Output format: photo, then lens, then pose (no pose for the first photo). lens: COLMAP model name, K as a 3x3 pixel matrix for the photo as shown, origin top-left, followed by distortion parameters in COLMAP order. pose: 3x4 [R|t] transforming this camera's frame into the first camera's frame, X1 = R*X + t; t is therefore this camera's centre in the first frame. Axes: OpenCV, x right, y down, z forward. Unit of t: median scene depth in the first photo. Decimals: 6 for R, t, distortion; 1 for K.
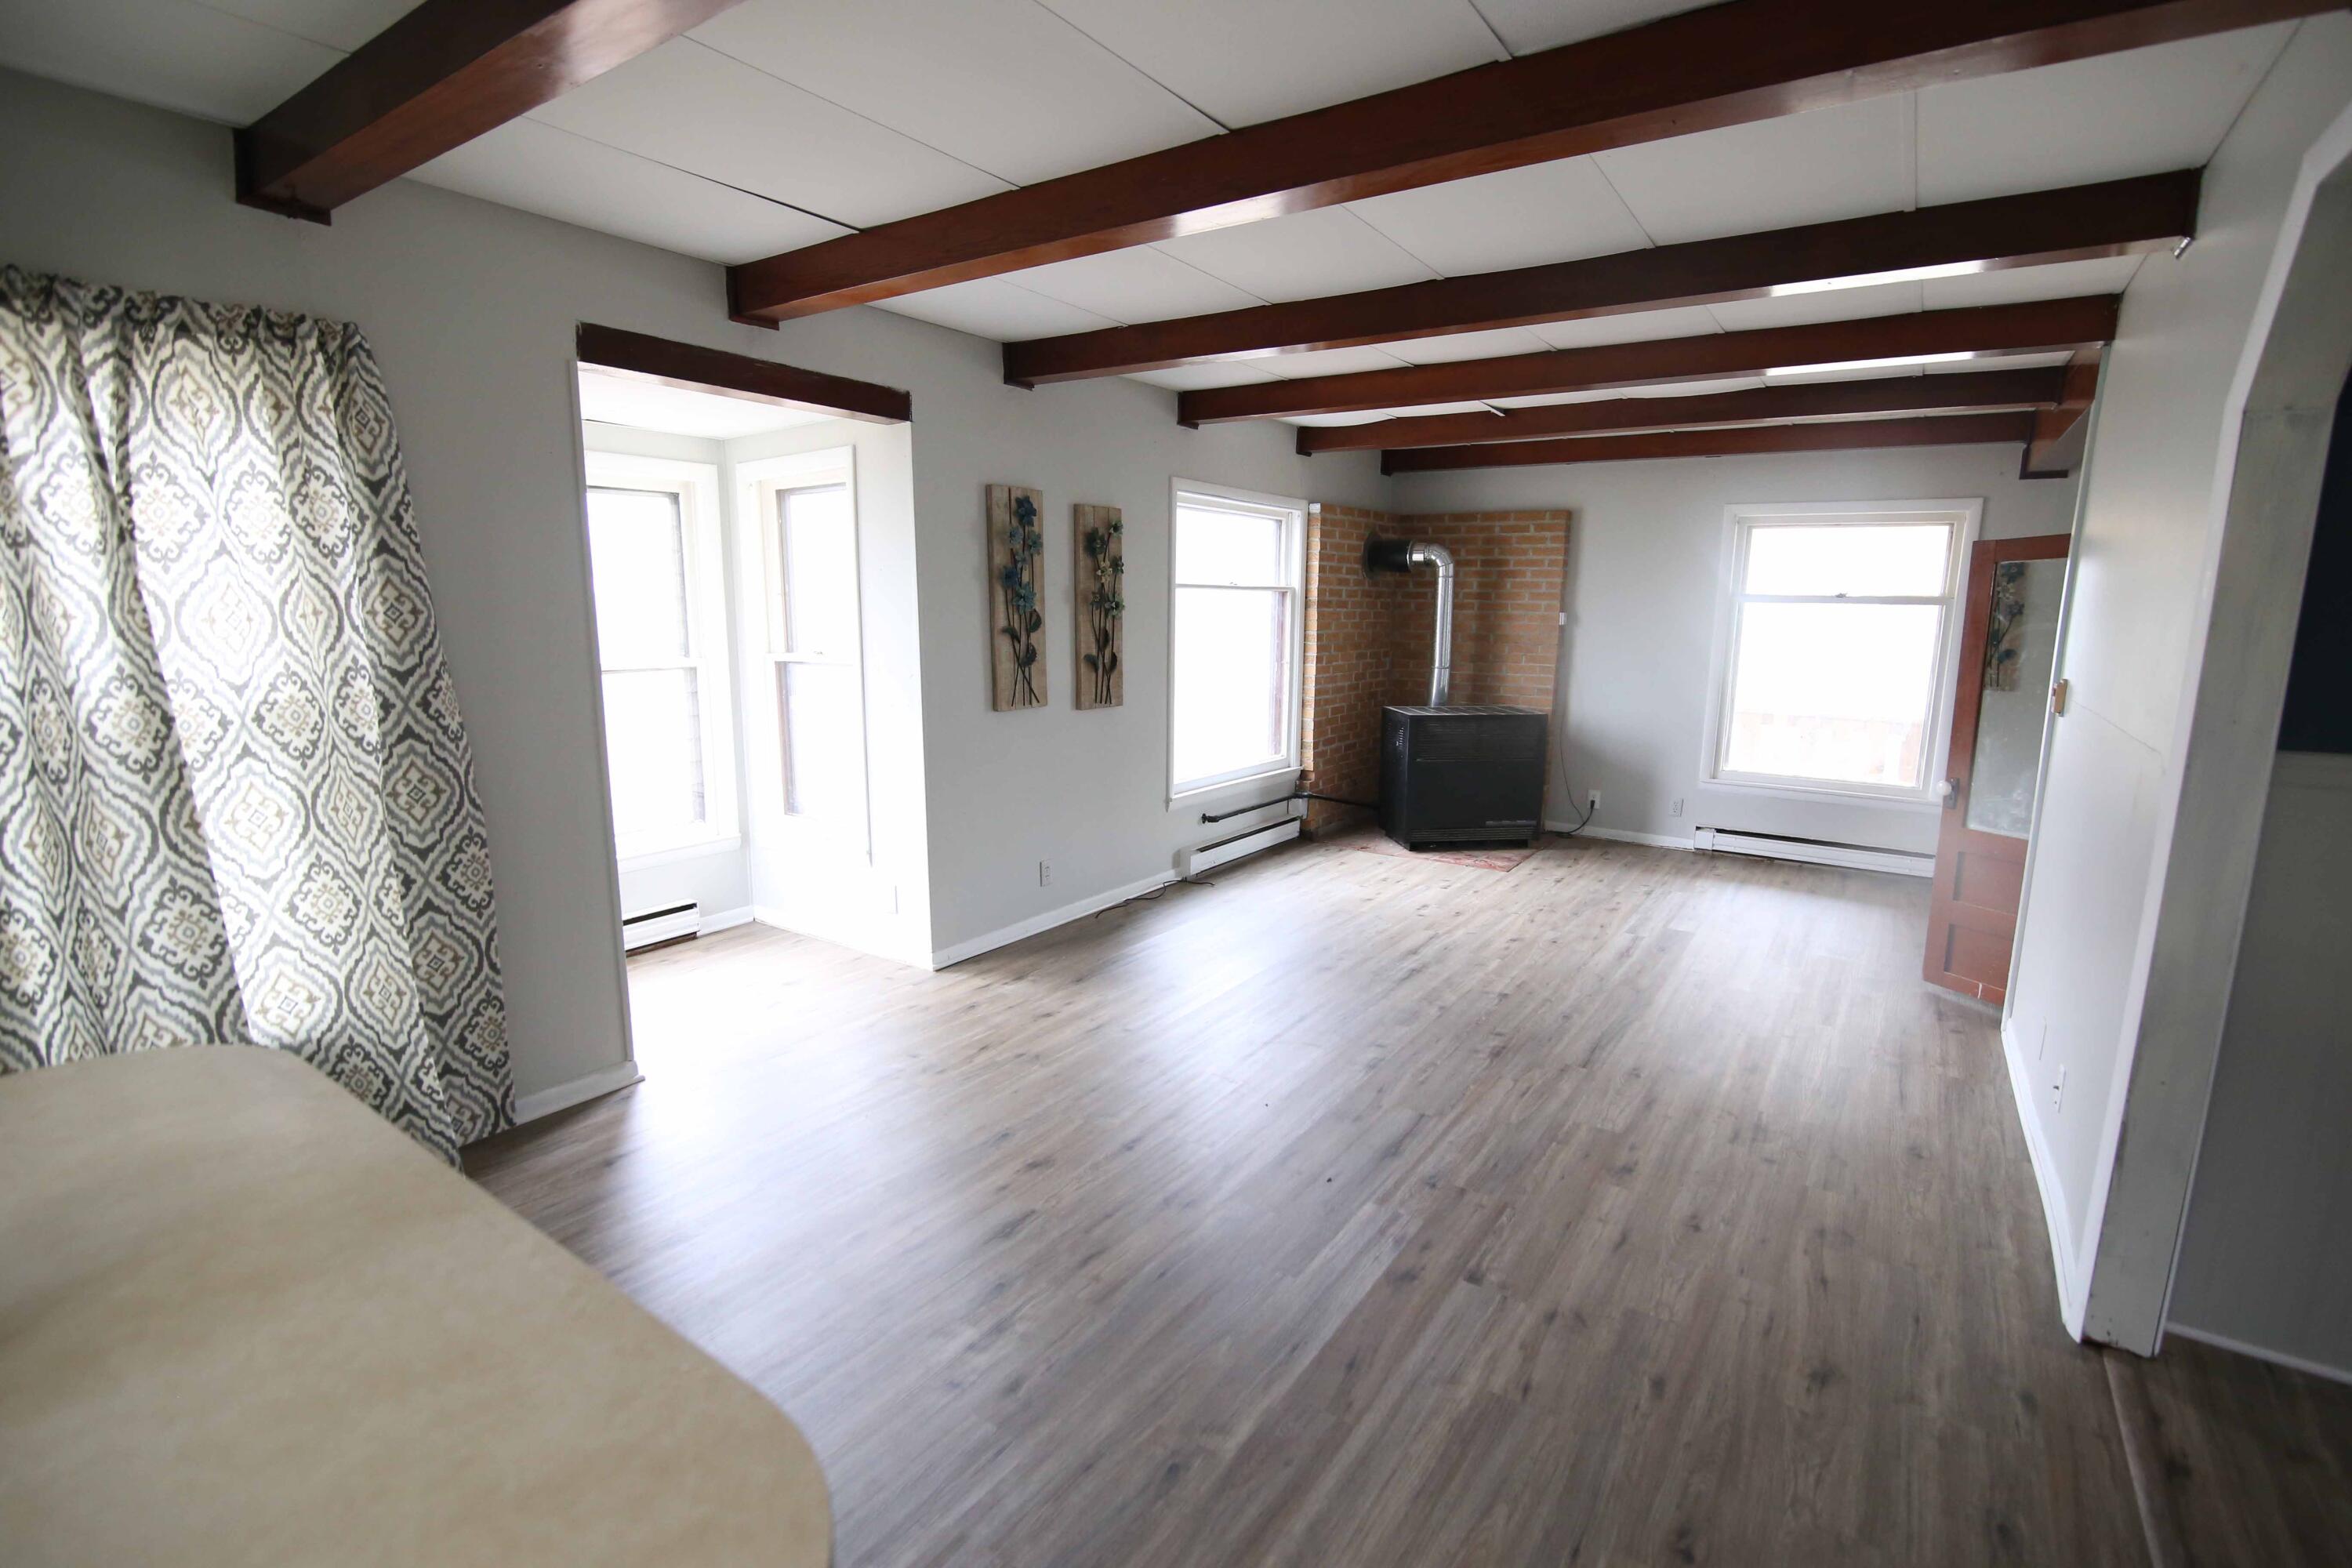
lens RADIAL K [[1077.0, 0, 1177.1], [0, 1077.0, 791.9], [0, 0, 1]] dist [-0.023856, 0.000618]
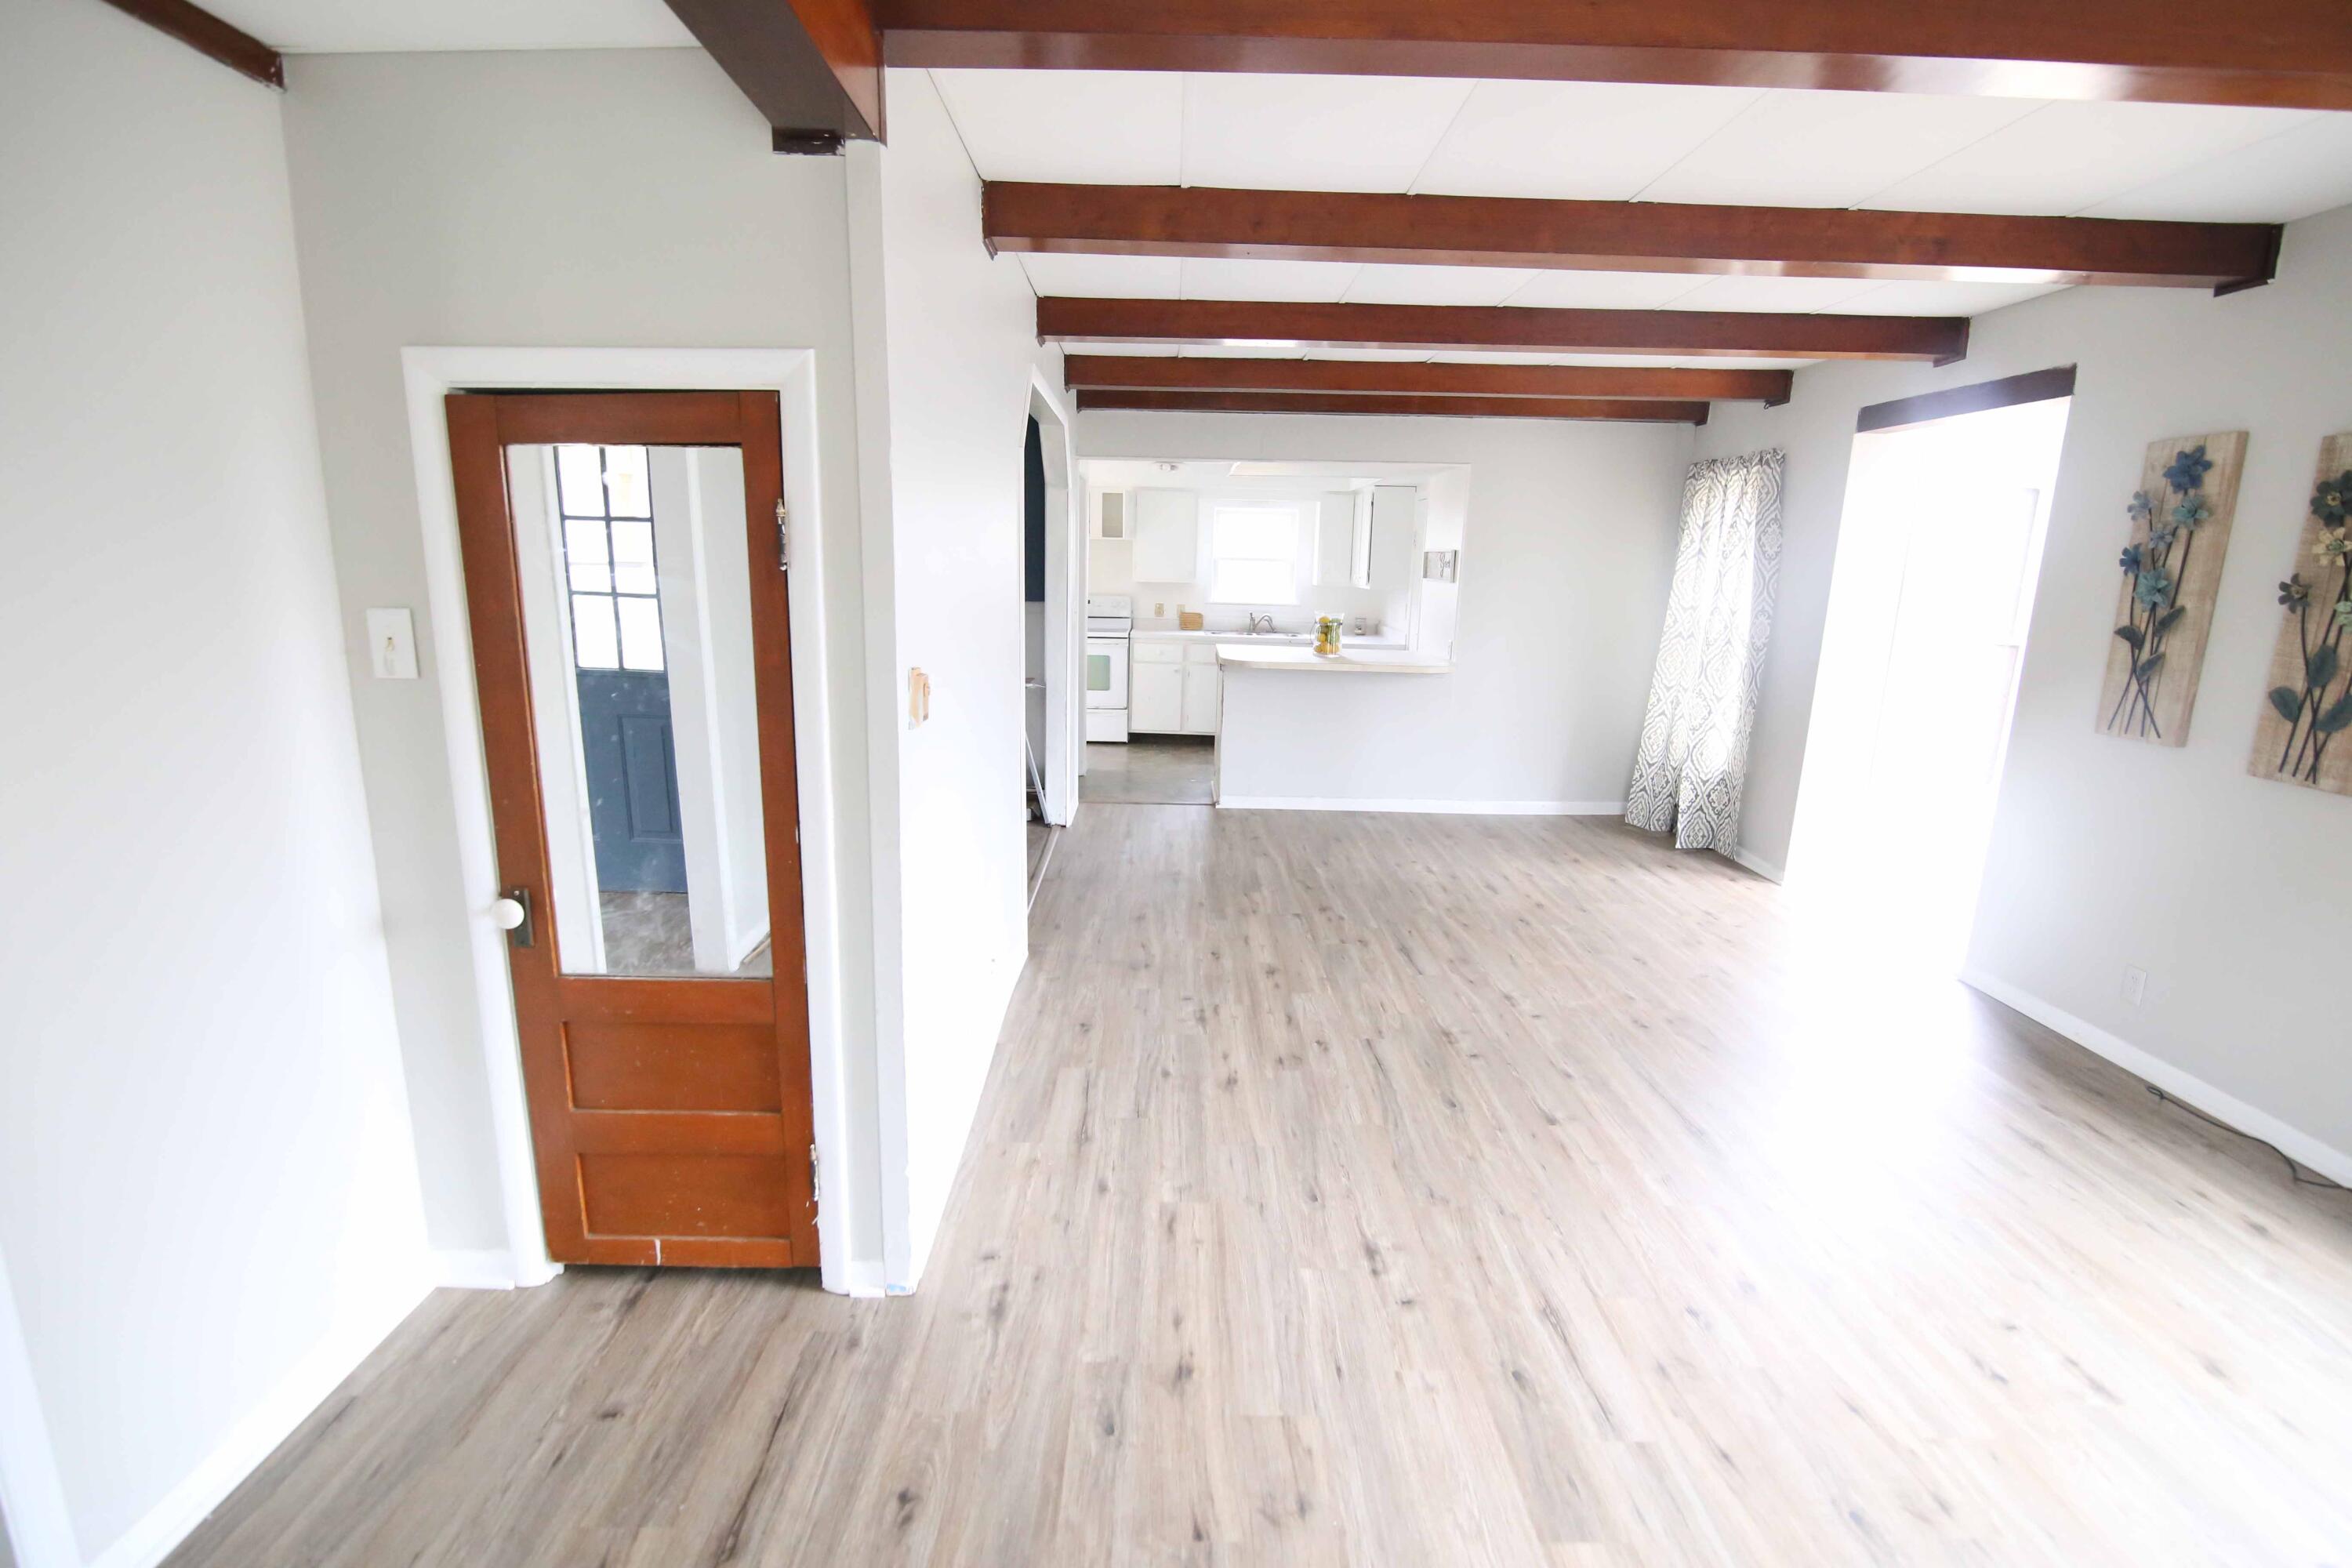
lens RADIAL K [[1077.0, 0, 1177.1], [0, 1077.0, 791.9], [0, 0, 1]] dist [-0.023856, 0.000618]
pose [[-0.820654, 0.092720, -0.563852, 1.006107], [-0.129722, 0.930756, 0.341857, -0.257608], [0.556506, 0.353691, -0.751801, 1.485801]]
